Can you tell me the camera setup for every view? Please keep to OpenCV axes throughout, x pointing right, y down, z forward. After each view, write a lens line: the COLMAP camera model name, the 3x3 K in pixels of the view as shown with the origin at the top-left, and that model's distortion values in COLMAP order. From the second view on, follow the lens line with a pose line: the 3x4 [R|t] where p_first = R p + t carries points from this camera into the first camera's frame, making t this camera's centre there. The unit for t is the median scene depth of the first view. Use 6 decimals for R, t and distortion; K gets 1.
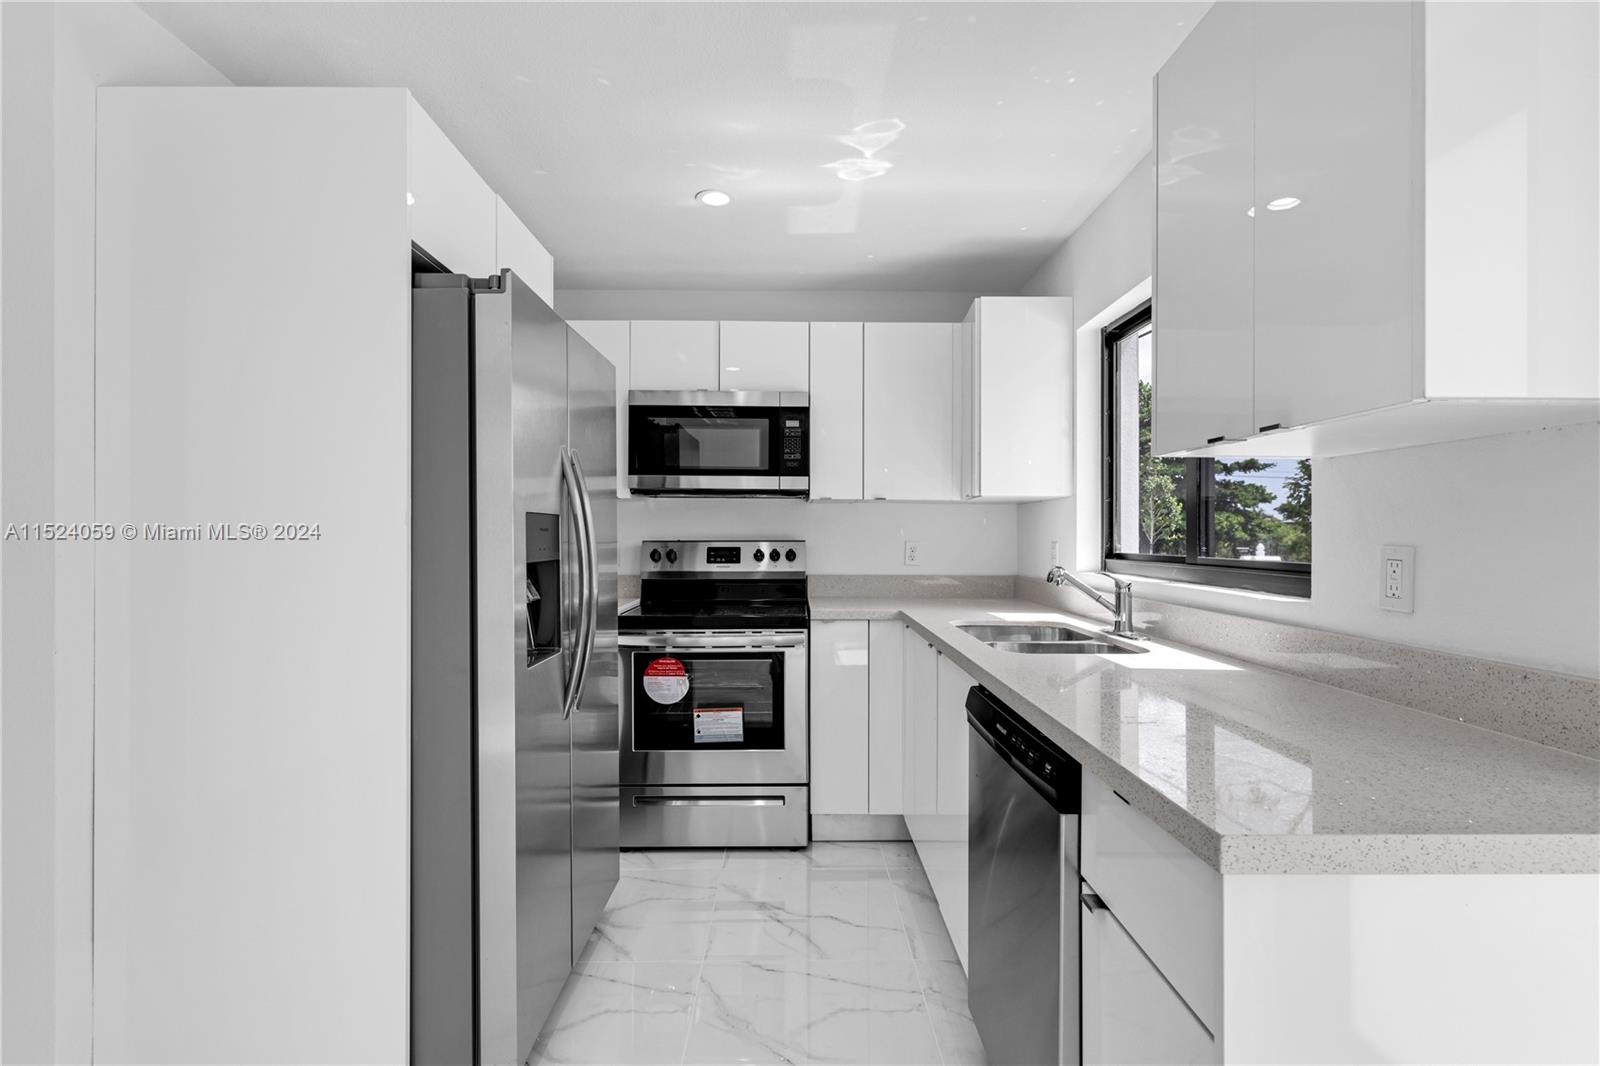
lens RADIAL K [[764.8, 0, 792.9], [0, 764.8, 525.9], [0, 0, 1]] dist [-0.004950, -0.000904]
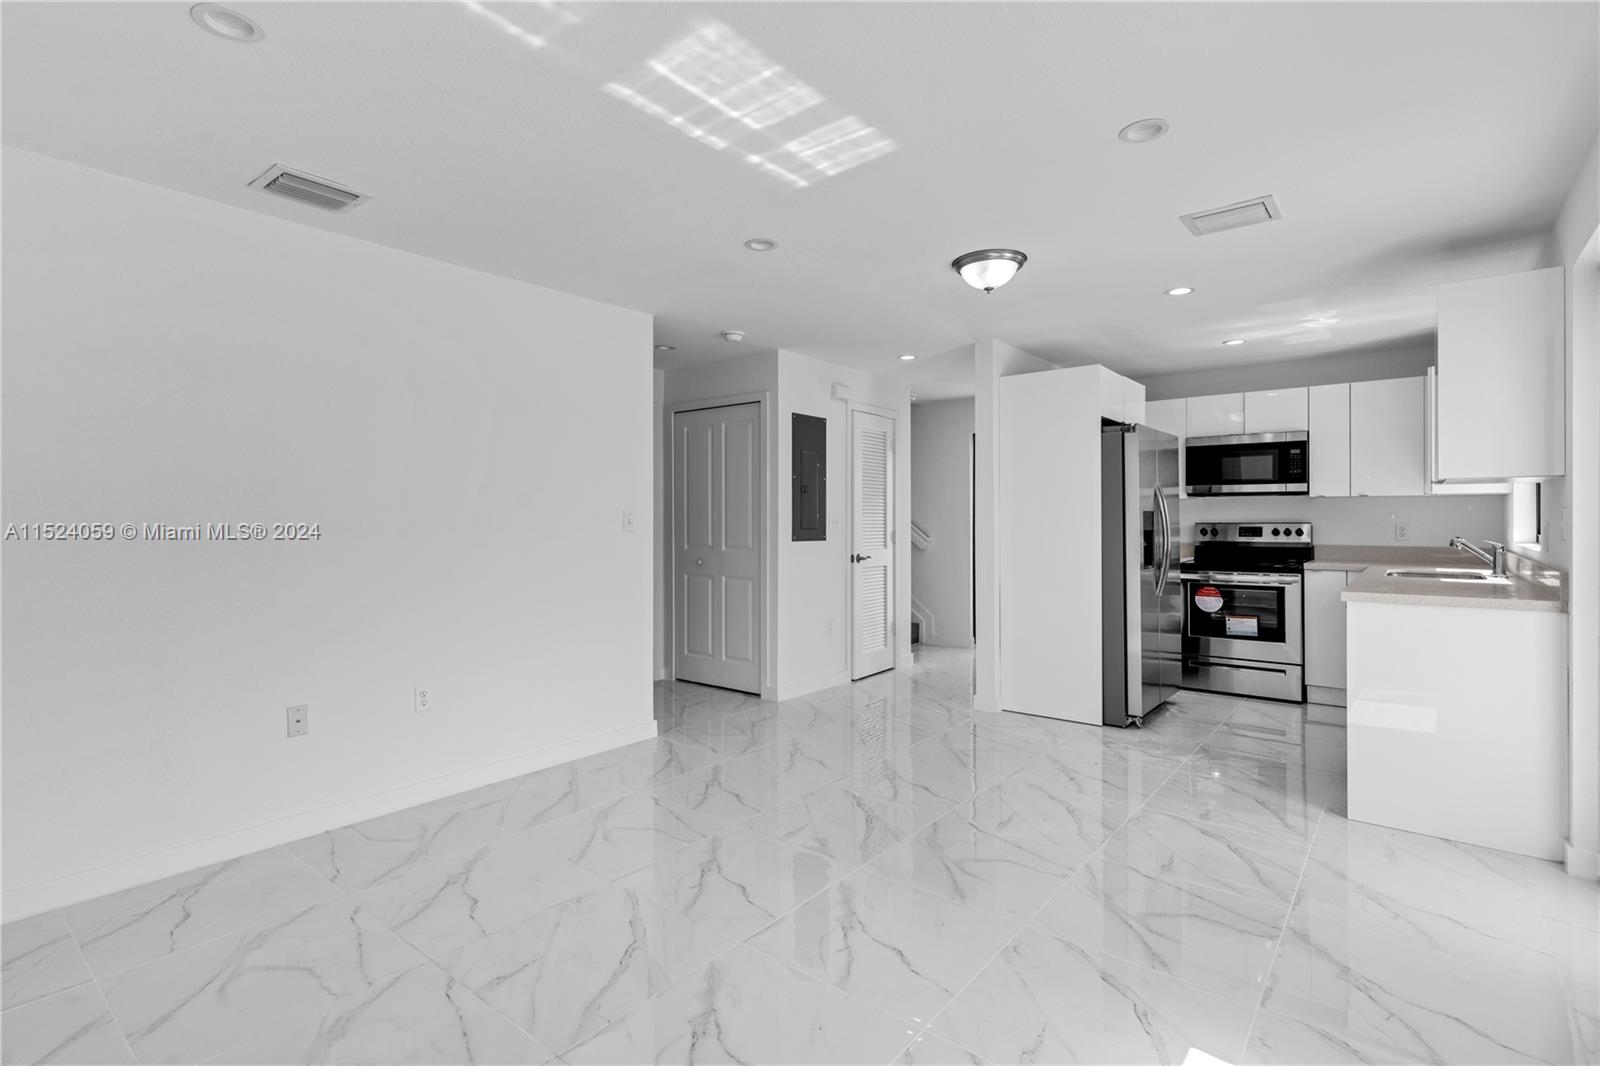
lens RADIAL K [[764.8, 0, 797.3], [0, 764.8, 523.0], [0, 0, 1]] dist [-0.004950, -0.000904]
pose [[0.773277, -0.001587, -0.634066, 0.225024], [0.011763, 0.999861, 0.011843, -0.012976], [0.633959, -0.016616, 0.773188, -1.008844]]
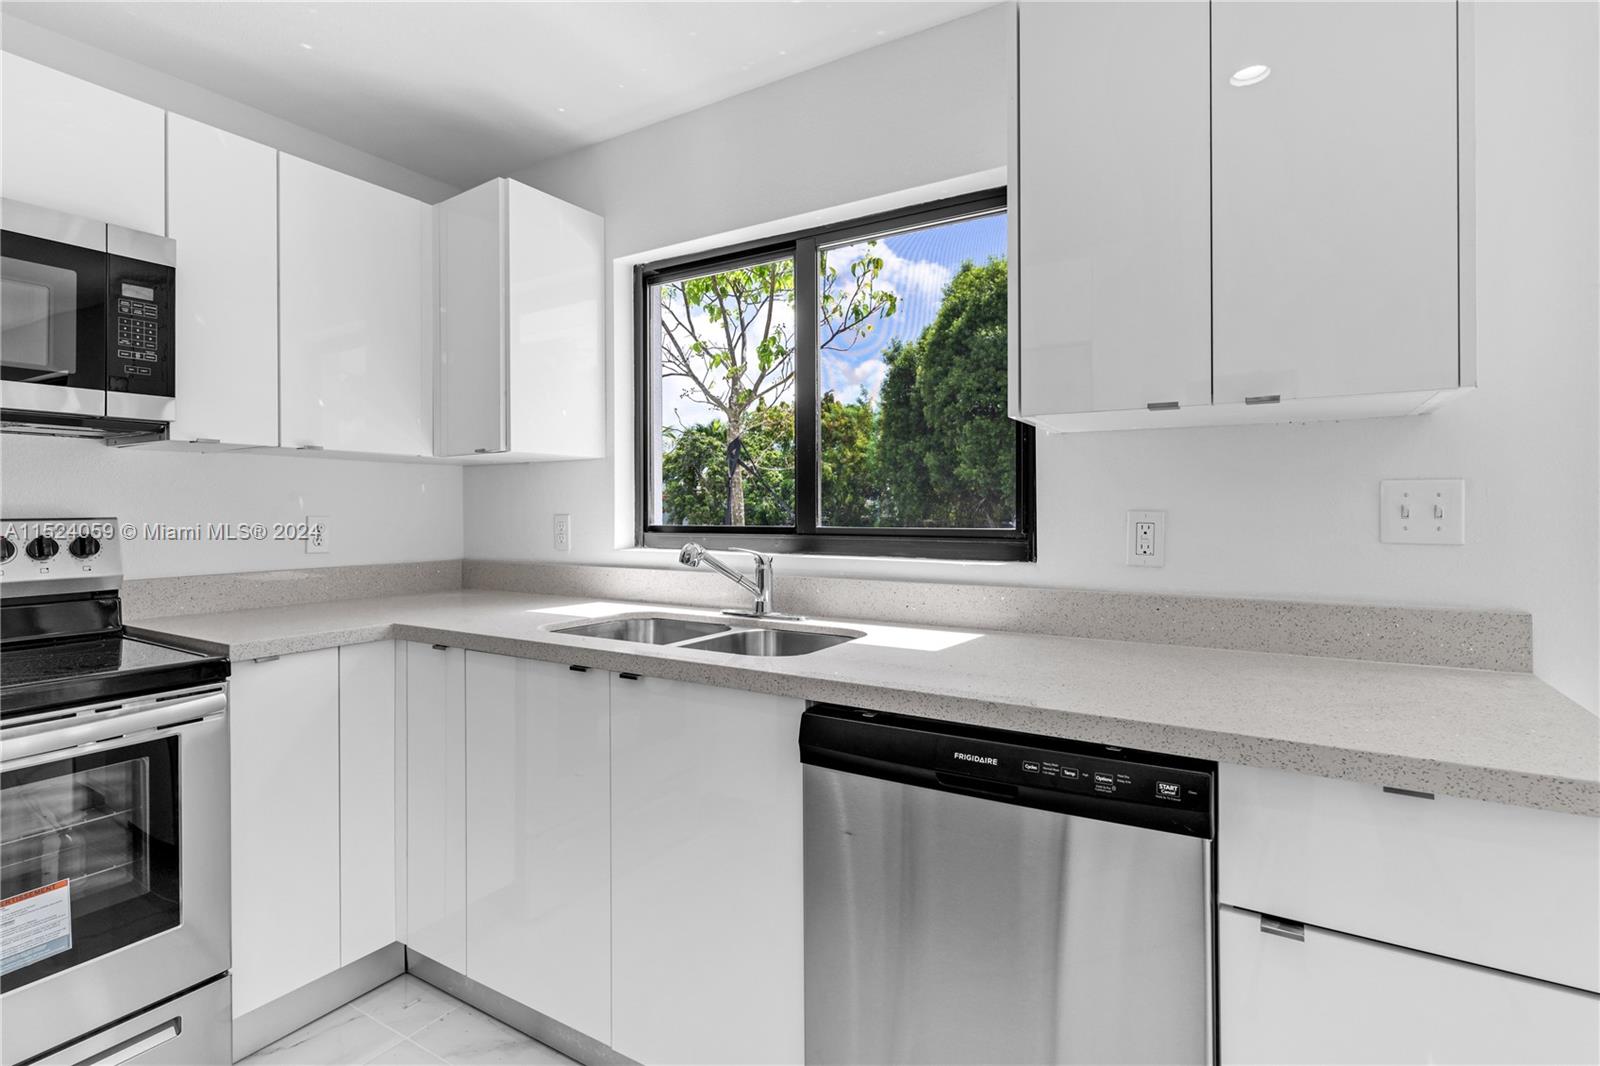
lens RADIAL K [[764.8, 0, 801.1], [0, 764.8, 504.7], [0, 0, 1]] dist [-0.004950, -0.000904]
pose [[0.518197, -0.001755, 0.855259, -0.223307], [-0.005708, 0.999969, 0.005510, 0.005477], [-0.855242, -0.007738, 0.518171, 0.369355]]
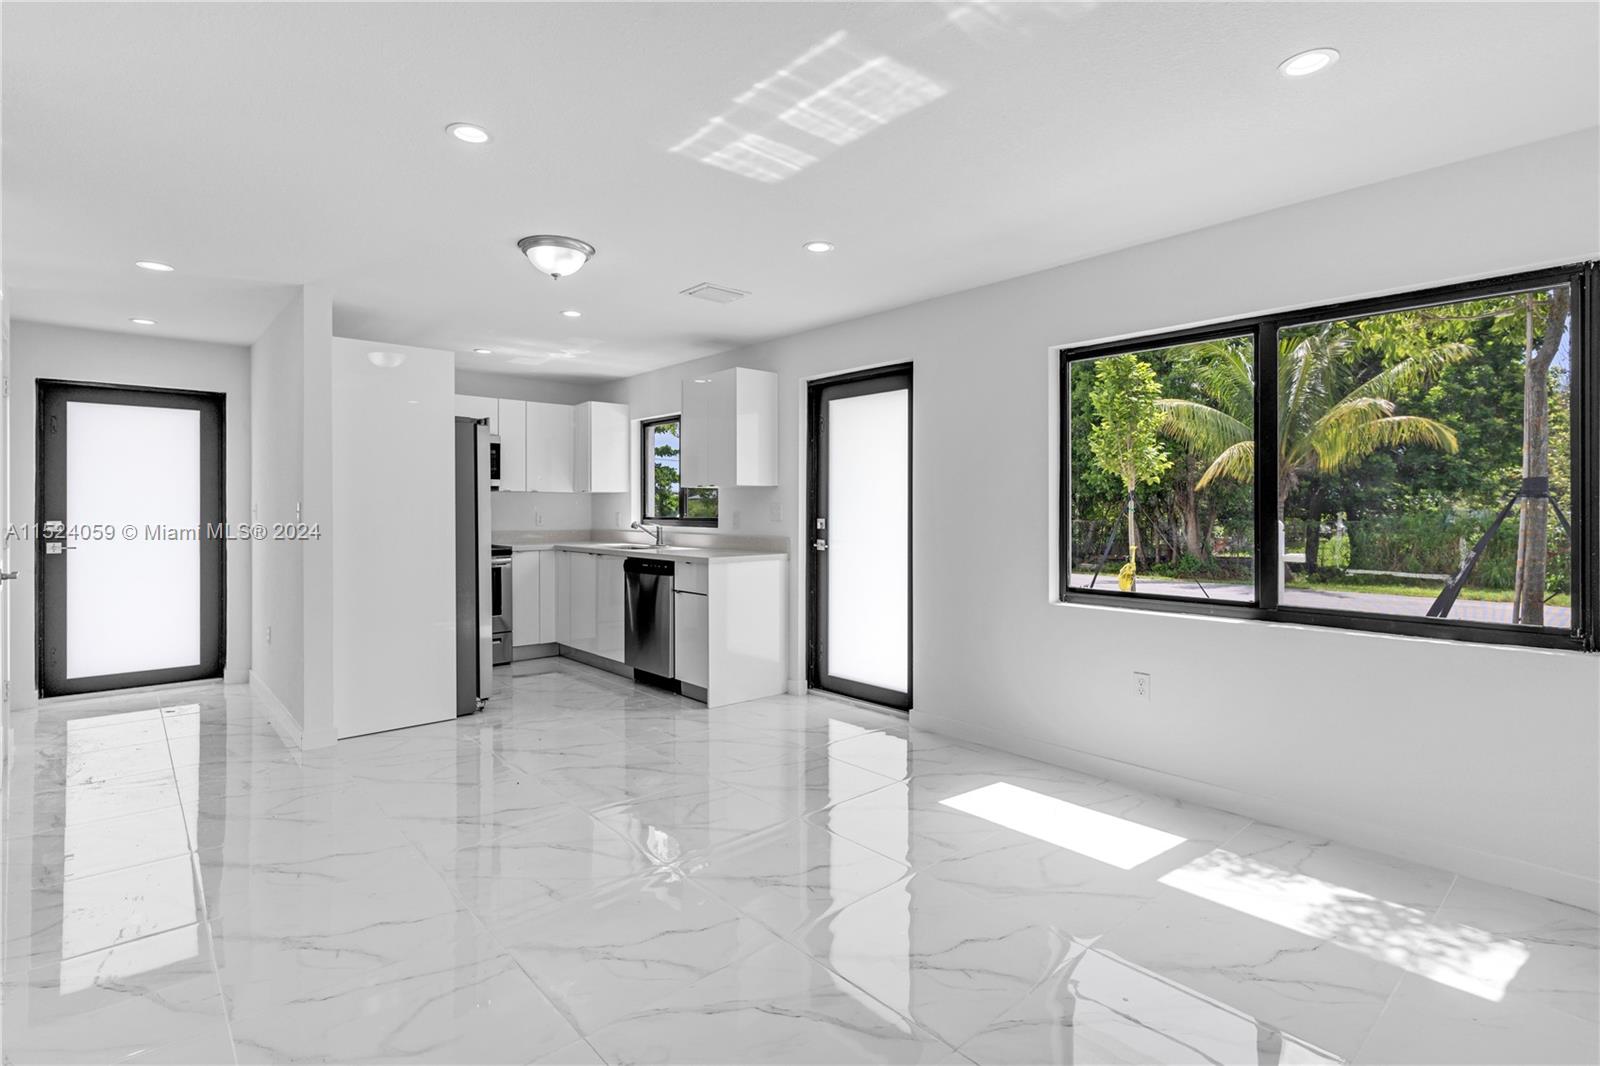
lens RADIAL K [[764.8, 0, 814.8], [0, 764.8, 518.6], [0, 0, 1]] dist [-0.004950, -0.000904]
pose [[0.738432, -0.010238, 0.674250, -0.739788], [-0.007871, 0.999686, 0.023800, -0.018079], [-0.674282, -0.022881, 0.738119, -1.030577]]
